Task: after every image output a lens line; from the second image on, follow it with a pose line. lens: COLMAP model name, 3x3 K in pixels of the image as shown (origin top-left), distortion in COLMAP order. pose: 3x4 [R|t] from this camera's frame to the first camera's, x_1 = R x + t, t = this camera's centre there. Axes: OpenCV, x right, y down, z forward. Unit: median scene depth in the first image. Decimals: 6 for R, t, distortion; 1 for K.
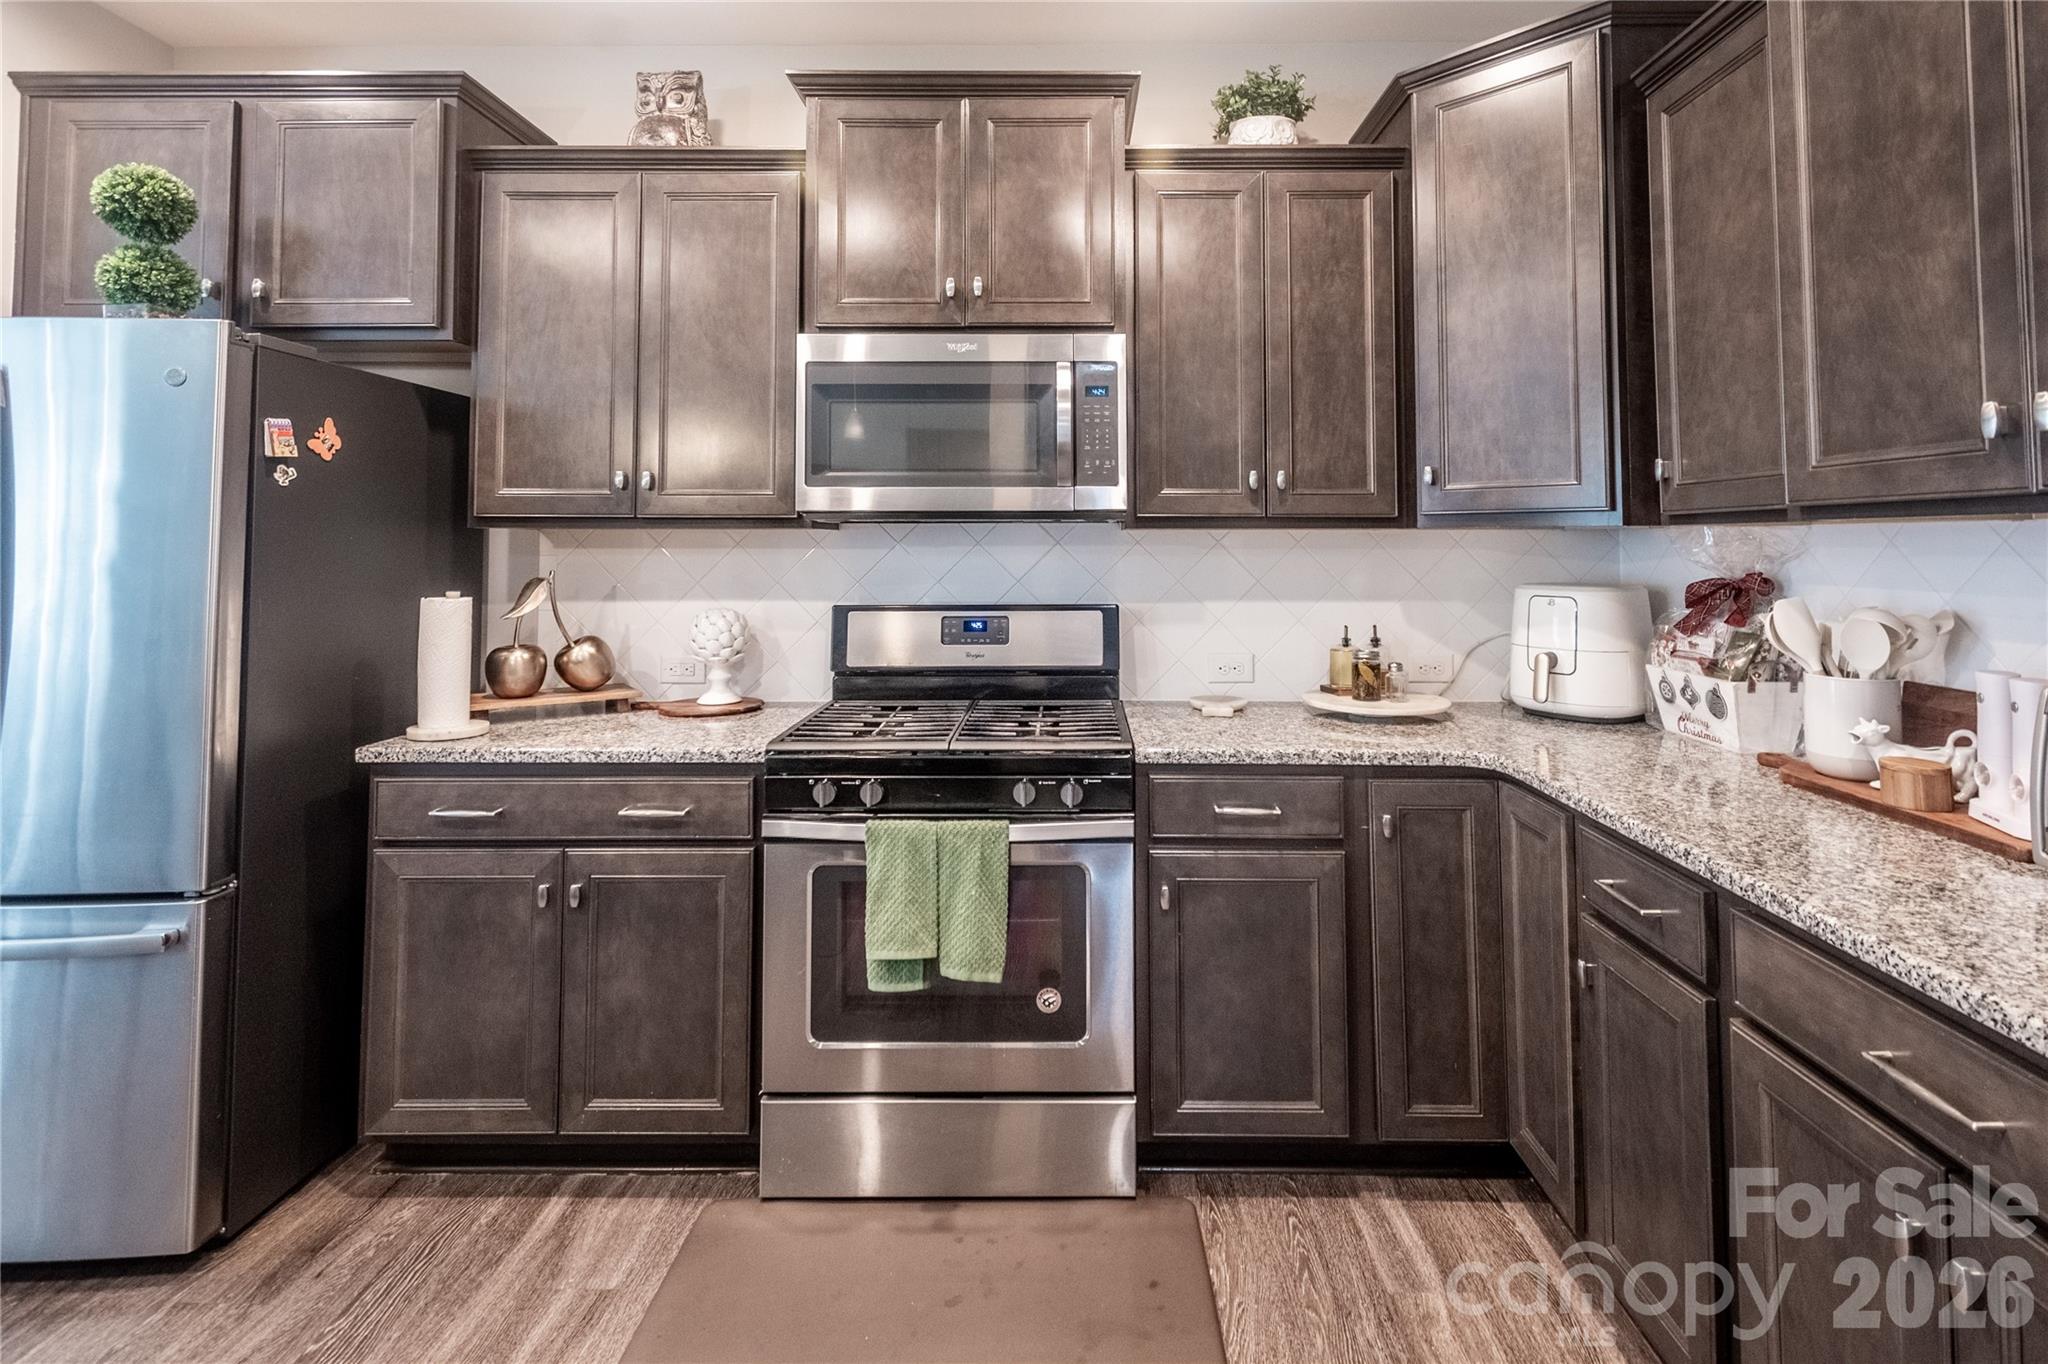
lens RADIAL K [[948.6, 0, 1064.5], [0, 948.6, 514.8], [0, 0, 1]] dist [0.002753, -0.001208]
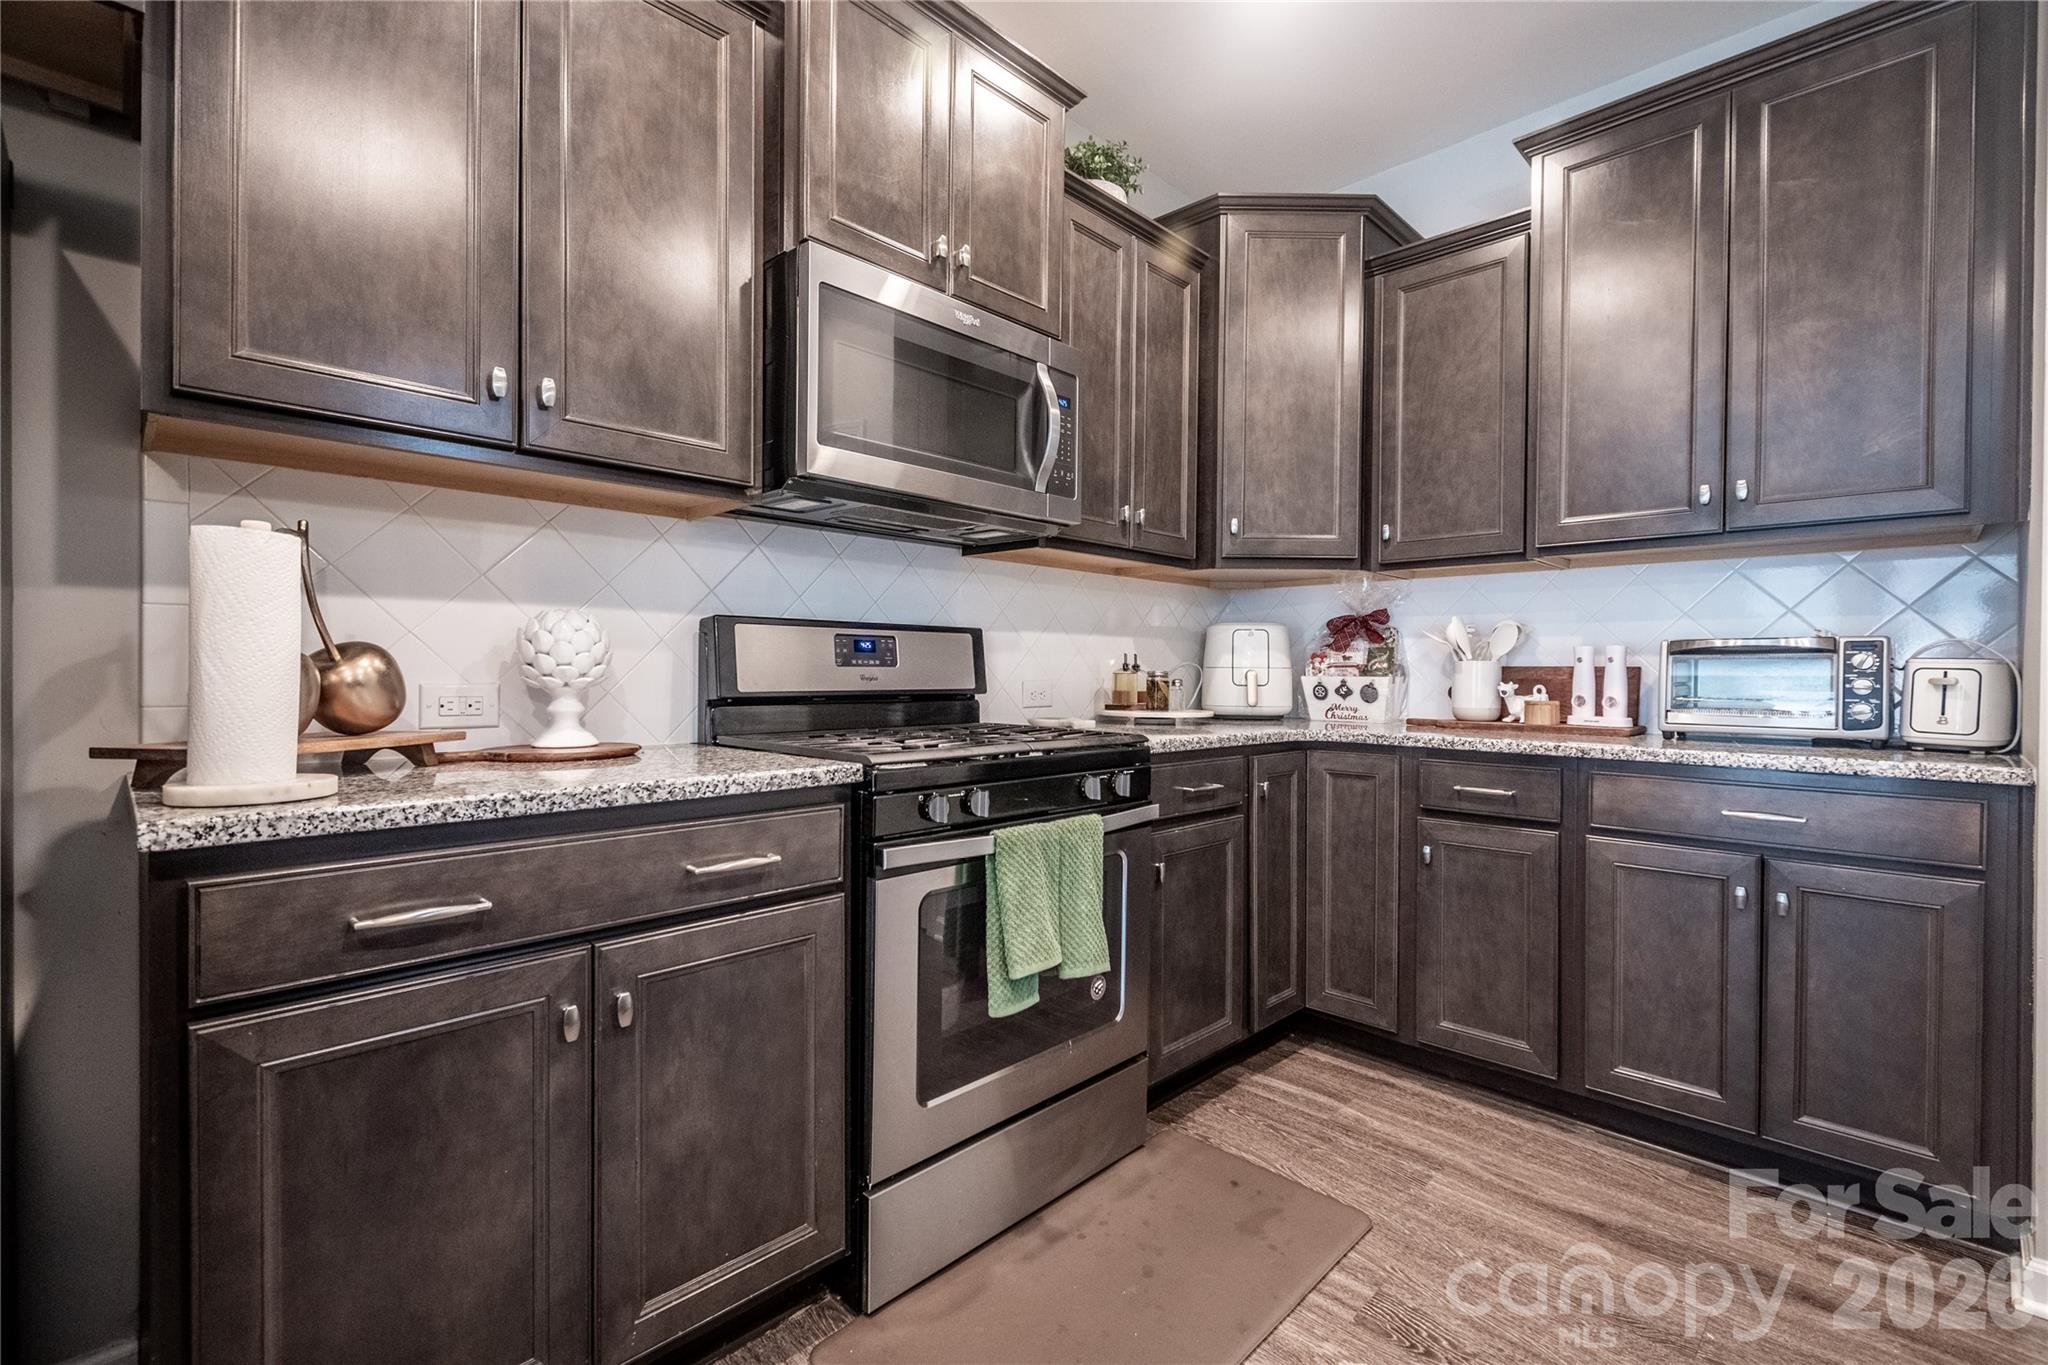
lens RADIAL K [[892.6, 0, 1036.5], [0, 892.6, 680.5], [0, 0, 1]] dist [0.002102, -0.000474]
pose [[0.704994, -0.005378, 0.709193, -0.735607], [-0.031376, 0.998756, 0.038765, 0.143792], [-0.708519, -0.049581, 0.703948, 0.380741]]
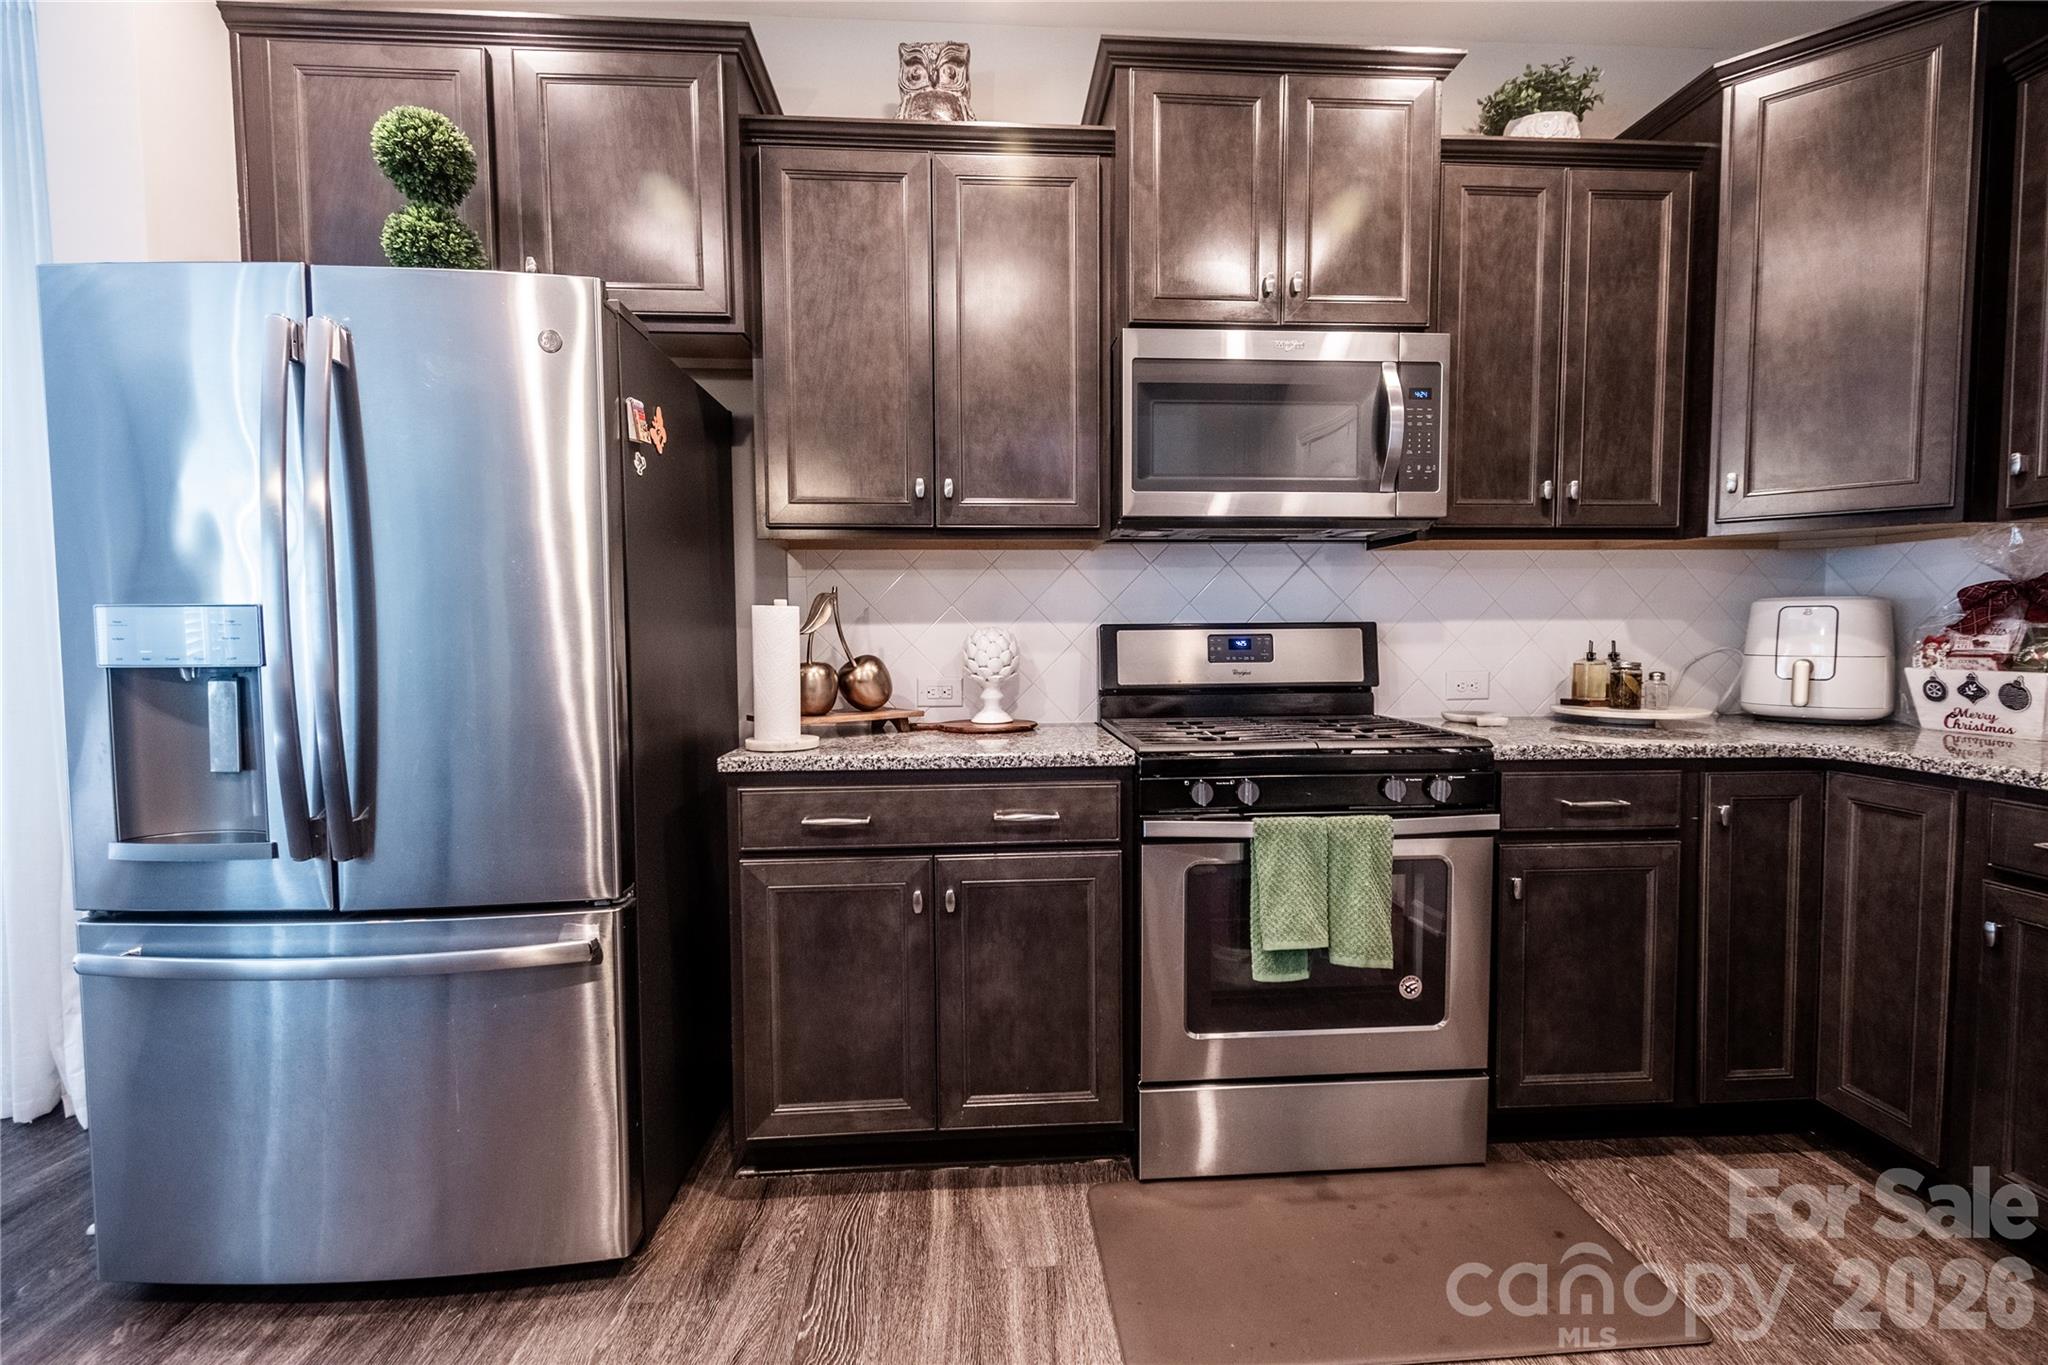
lens RADIAL K [[892.6, 0, 1036.5], [0, 892.6, 680.5], [0, 0, 1]] dist [0.002102, -0.000474]
pose [[0.997838, -0.012504, 0.064519, -0.475681], [0.006560, 0.995781, 0.091530, 0.086727], [-0.065391, -0.090909, 0.993710, 0.090244]]
